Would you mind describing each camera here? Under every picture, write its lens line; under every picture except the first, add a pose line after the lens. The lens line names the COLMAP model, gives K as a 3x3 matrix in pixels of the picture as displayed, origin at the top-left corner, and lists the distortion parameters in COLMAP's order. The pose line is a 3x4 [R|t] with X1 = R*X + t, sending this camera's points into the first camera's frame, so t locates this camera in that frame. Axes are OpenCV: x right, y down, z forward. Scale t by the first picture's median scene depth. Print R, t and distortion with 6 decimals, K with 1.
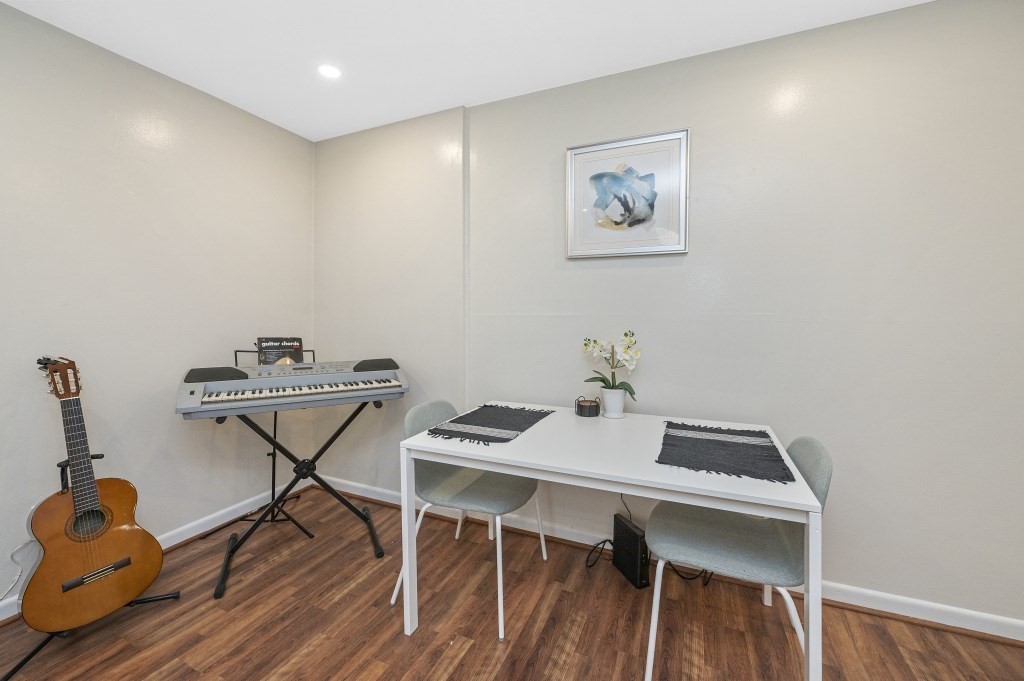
lens RADIAL K [[397.5, 0, 510.3], [0, 397.5, 322.4], [0, 0, 1]] dist [-0.021817, 0.000094]
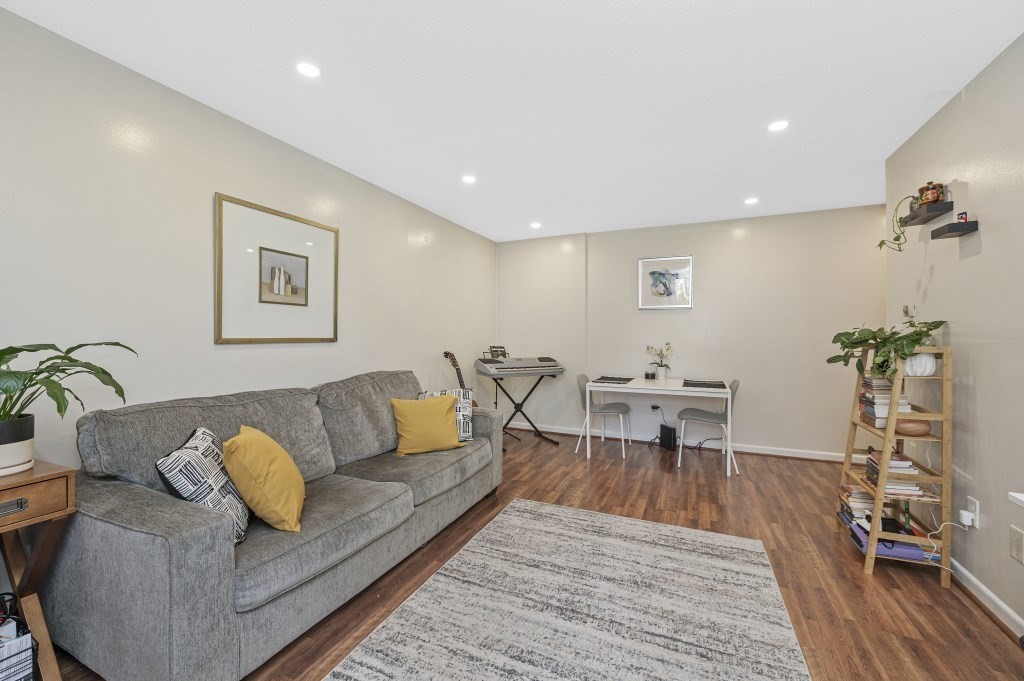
lens RADIAL K [[402.1, 0, 526.5], [0, 402.1, 345.3], [0, 0, 1]] dist [-0.001111, -0.000134]
pose [[0.999371, 0.001092, 0.035454, -0.582828], [-0.001364, 0.999970, 0.007648, 0.019683], [-0.035444, -0.007692, 0.999342, -1.259709]]
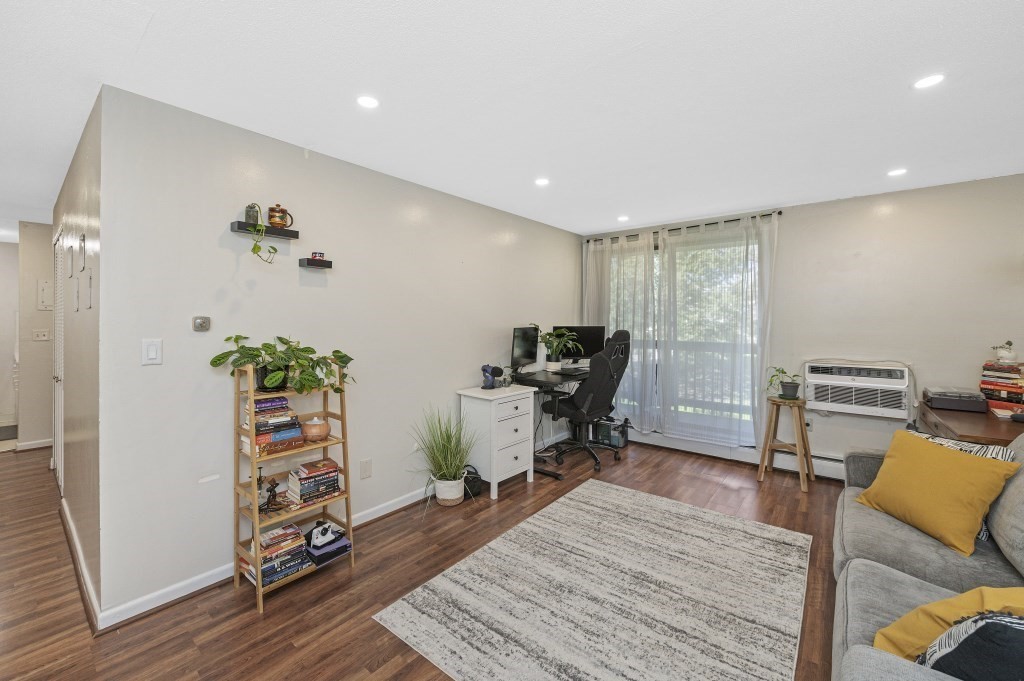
lens RADIAL K [[412.3, 0, 506.1], [0, 412.3, 323.3], [0, 0, 1]] dist [-0.004343, -0.000578]
pose [[-0.965543, -0.002851, 0.260230, -0.390991], [-0.000137, 0.999945, 0.010448, -0.092606], [-0.260245, 0.010053, -0.965490, 0.796958]]
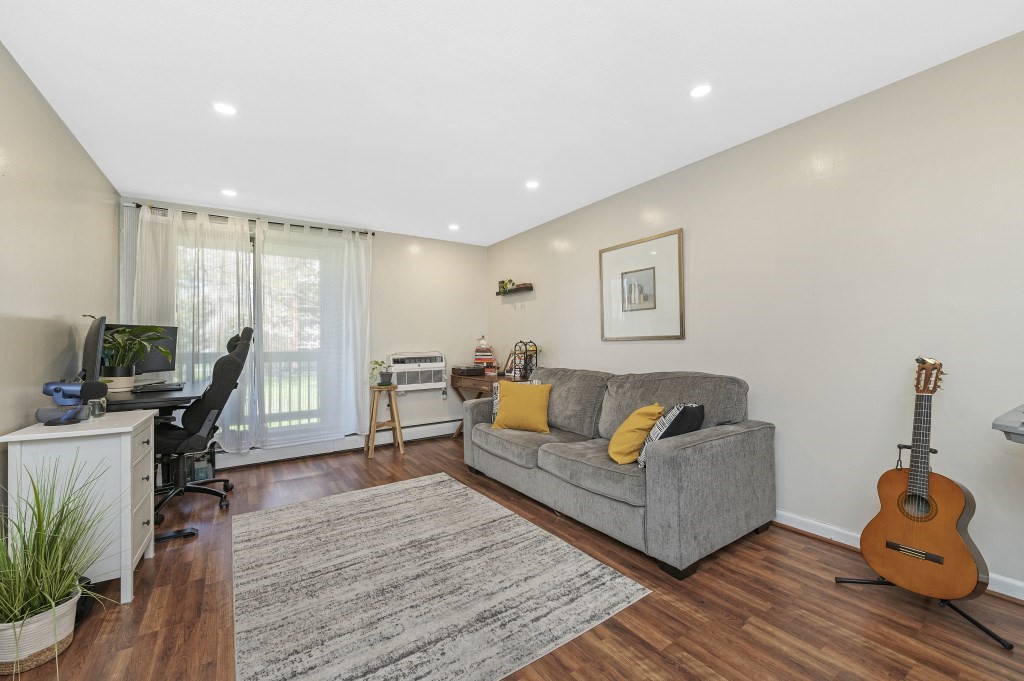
lens RADIAL K [[411.7, 0, 502.2], [0, 411.7, 342.4], [0, 0, 1]] dist [-0.011054, 0.000260]
pose [[-0.533984, 0.002840, -0.845490, 0.422402], [0.007987, 0.999967, -0.001686, 0.030108], [0.845457, -0.007653, -0.533989, 0.476714]]
